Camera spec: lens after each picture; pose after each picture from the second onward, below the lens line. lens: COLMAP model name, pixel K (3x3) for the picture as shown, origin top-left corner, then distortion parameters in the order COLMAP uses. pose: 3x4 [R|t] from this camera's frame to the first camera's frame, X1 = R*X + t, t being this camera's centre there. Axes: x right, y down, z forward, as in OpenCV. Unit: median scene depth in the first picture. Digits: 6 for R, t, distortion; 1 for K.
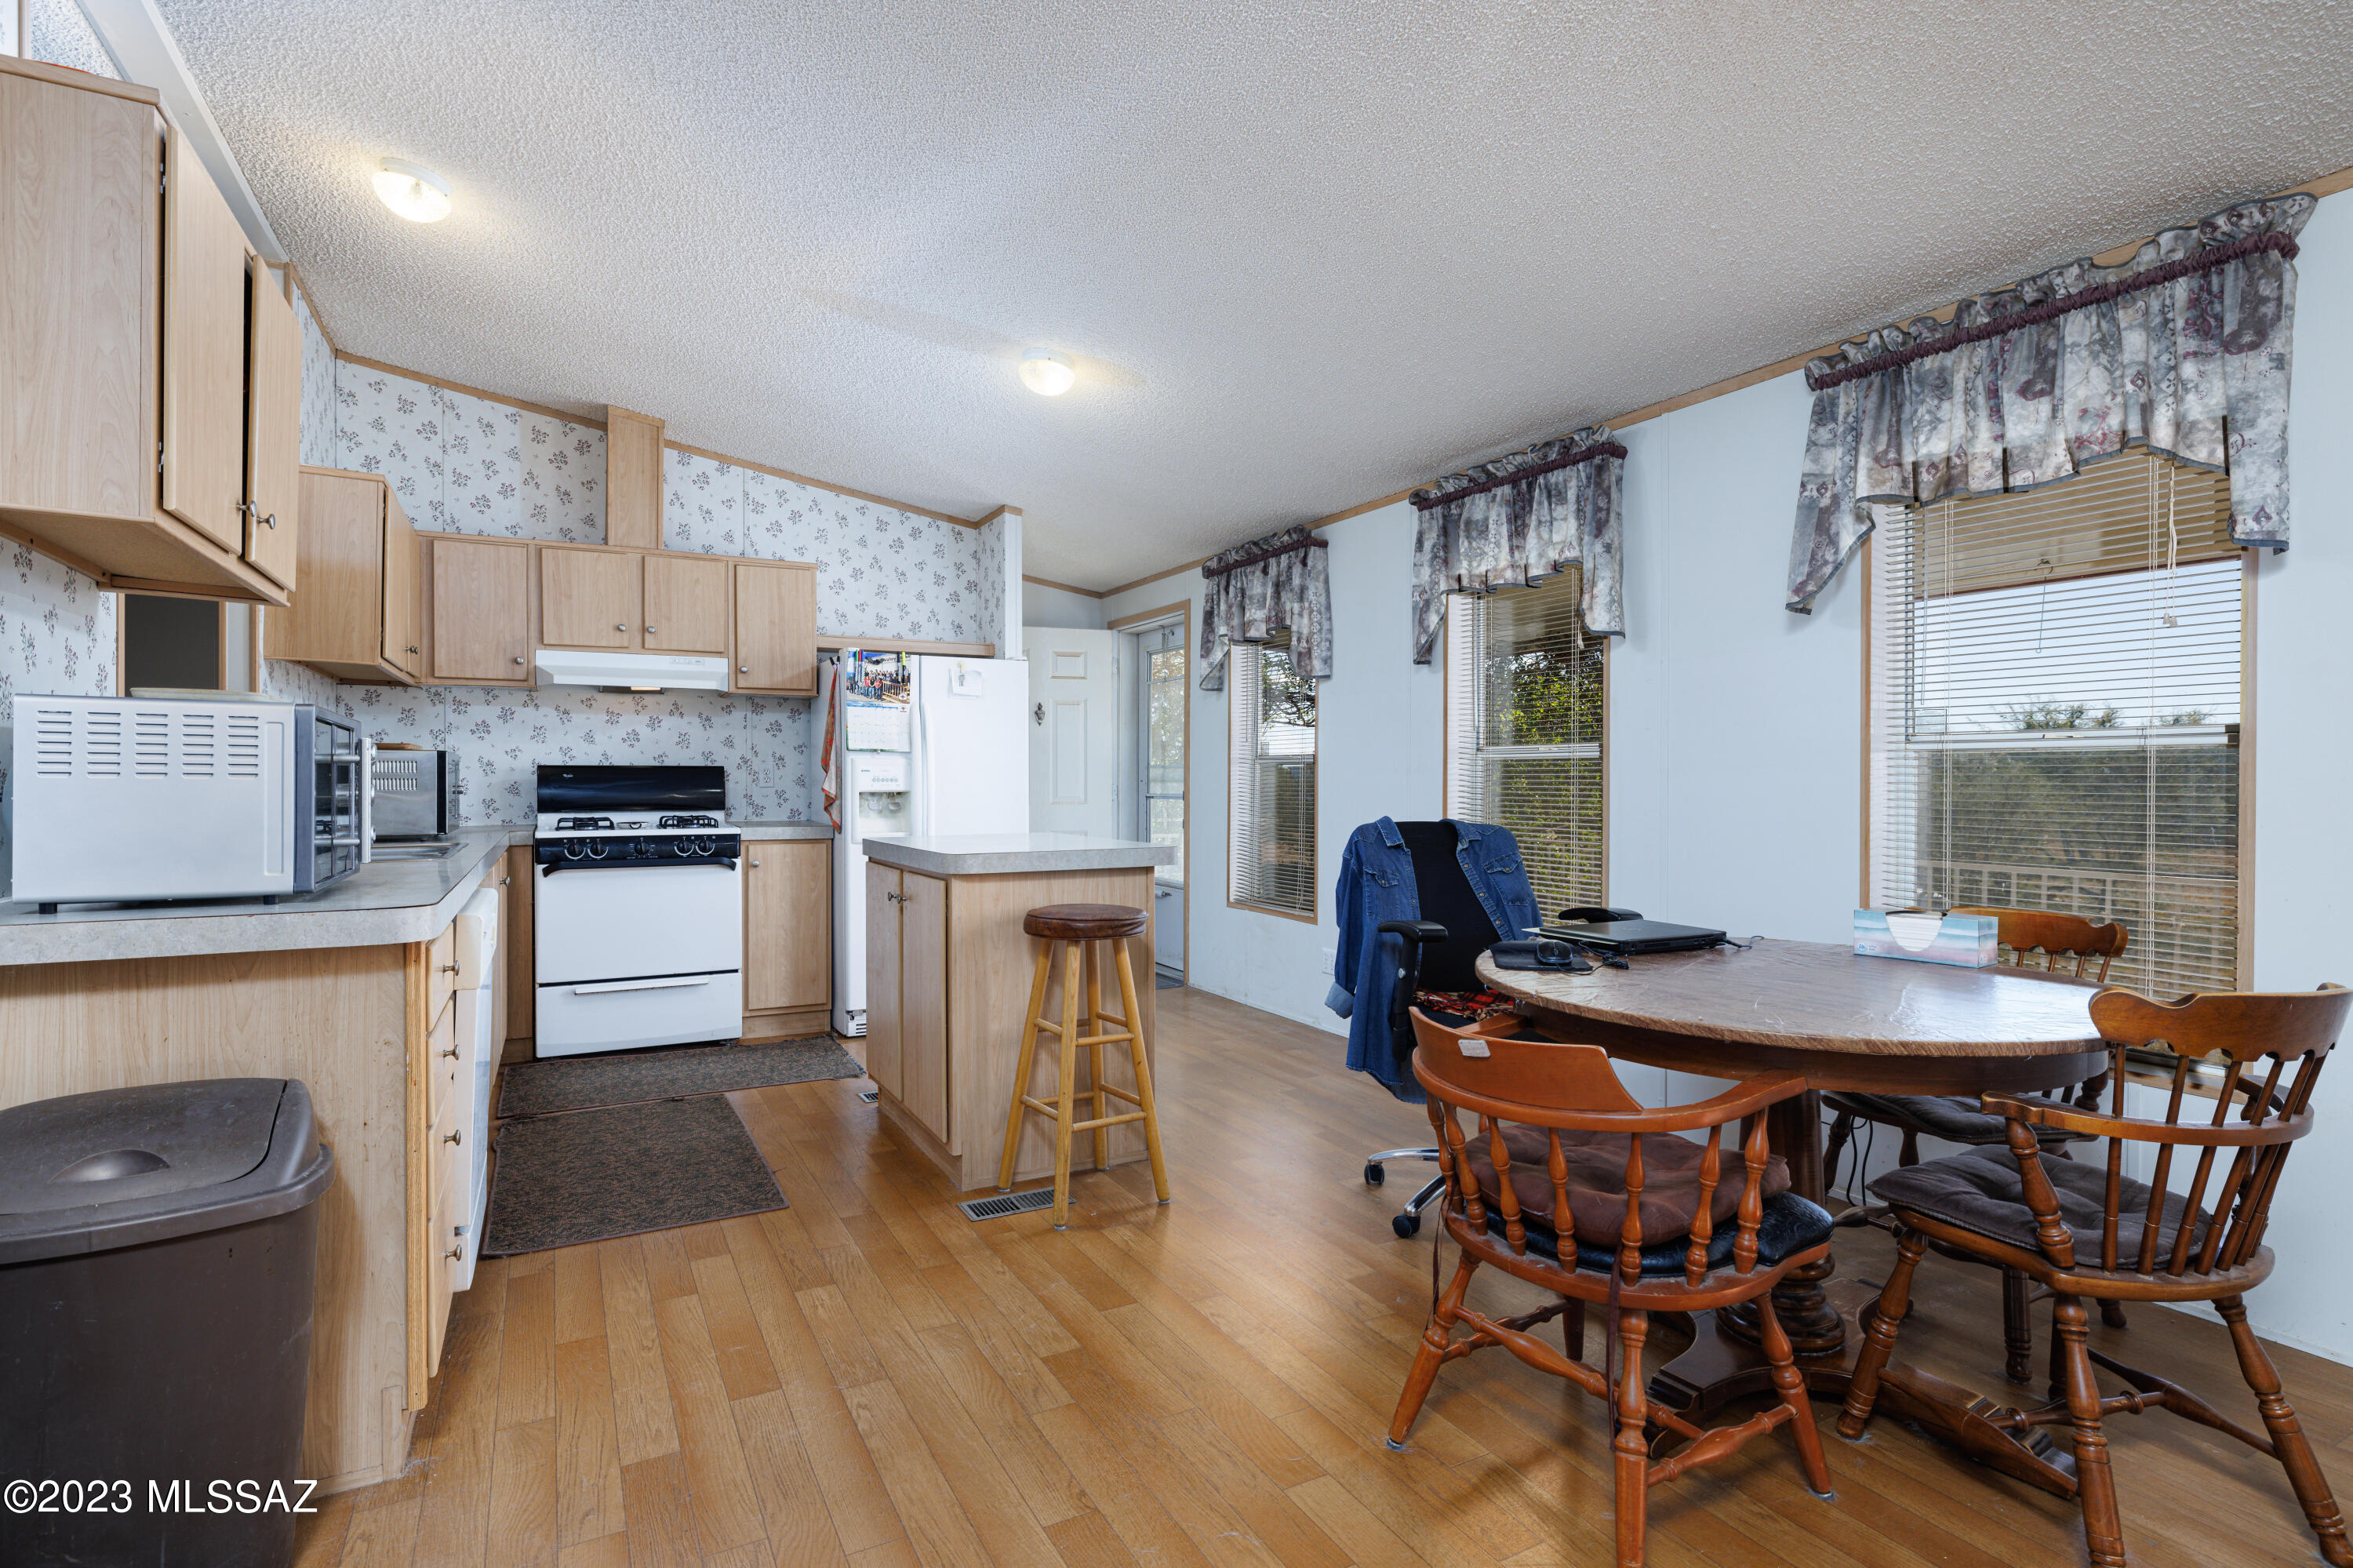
lens RADIAL K [[1133.3, 0, 1170.9], [0, 1133.3, 788.5], [0, 0, 1]] dist [-0.006282, 0.001938]
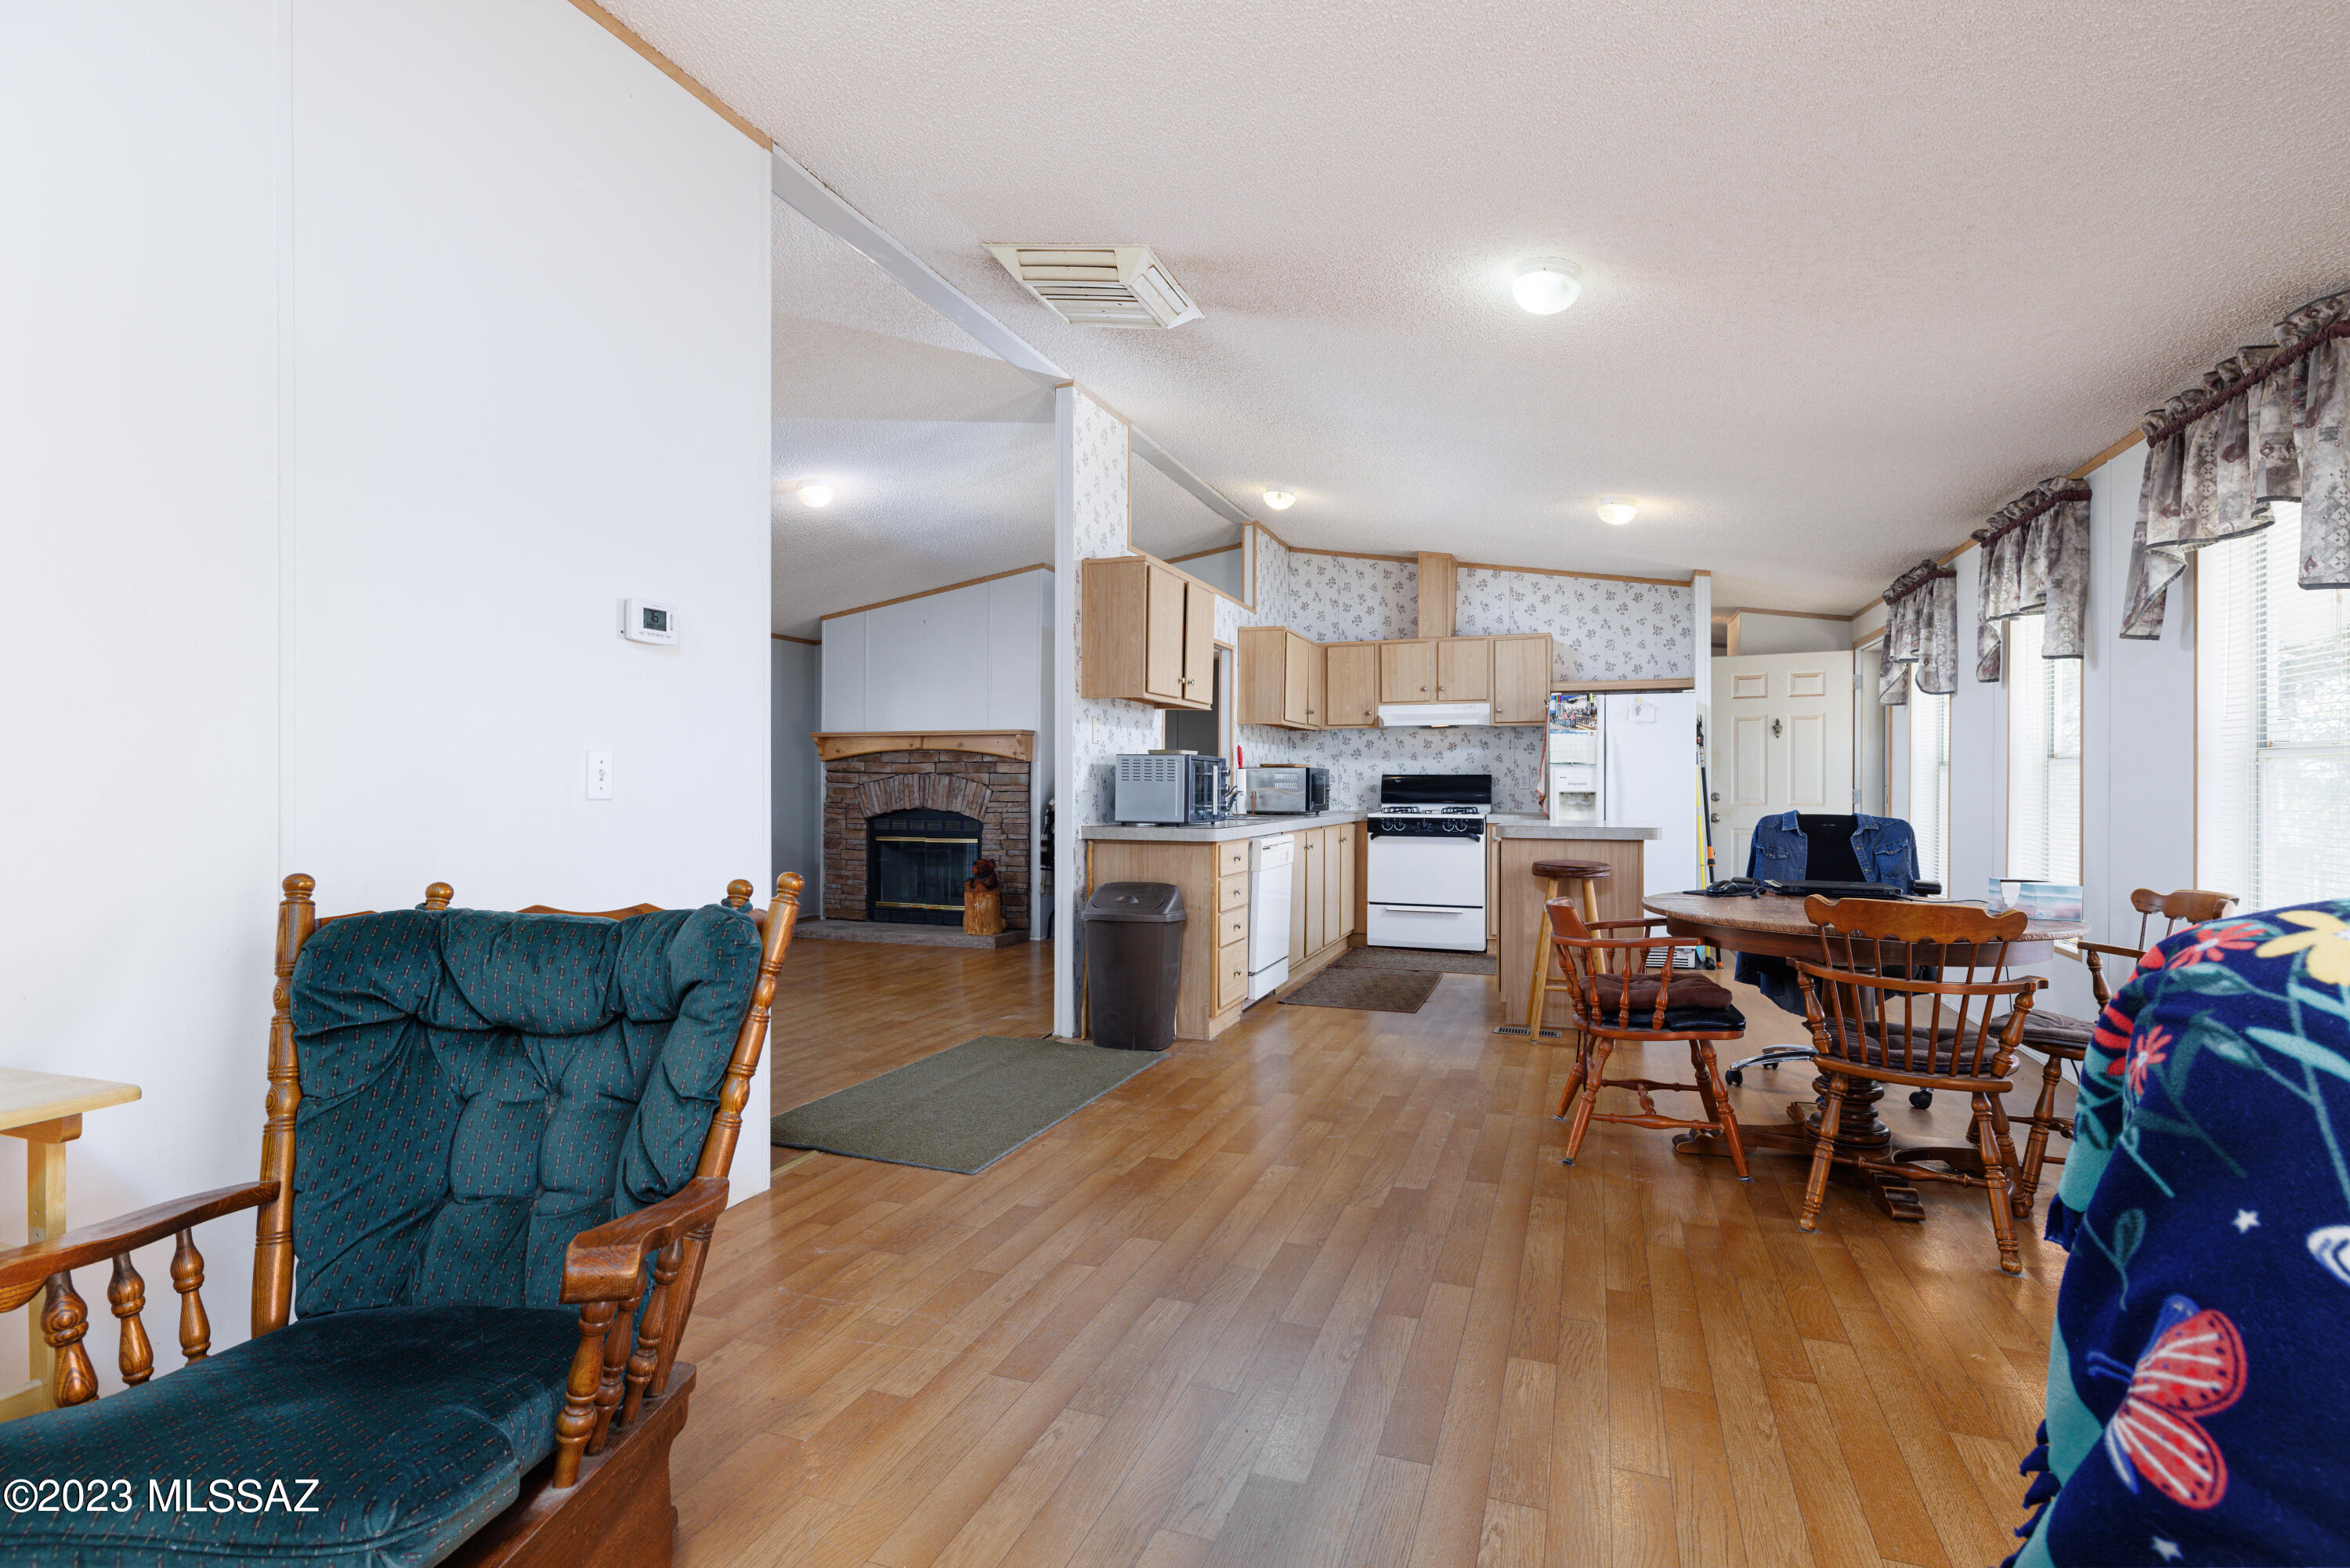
lens RADIAL K [[1131.7, 0, 1189.4], [0, 1131.7, 779.4], [0, 0, 1]] dist [-0.006282, 0.001938]
pose [[0.667615, -0.001116, -0.744506, 0.484567], [-0.009297, 0.999908, -0.009836, 0.005085], [0.744449, 0.013488, 0.667543, -0.315770]]
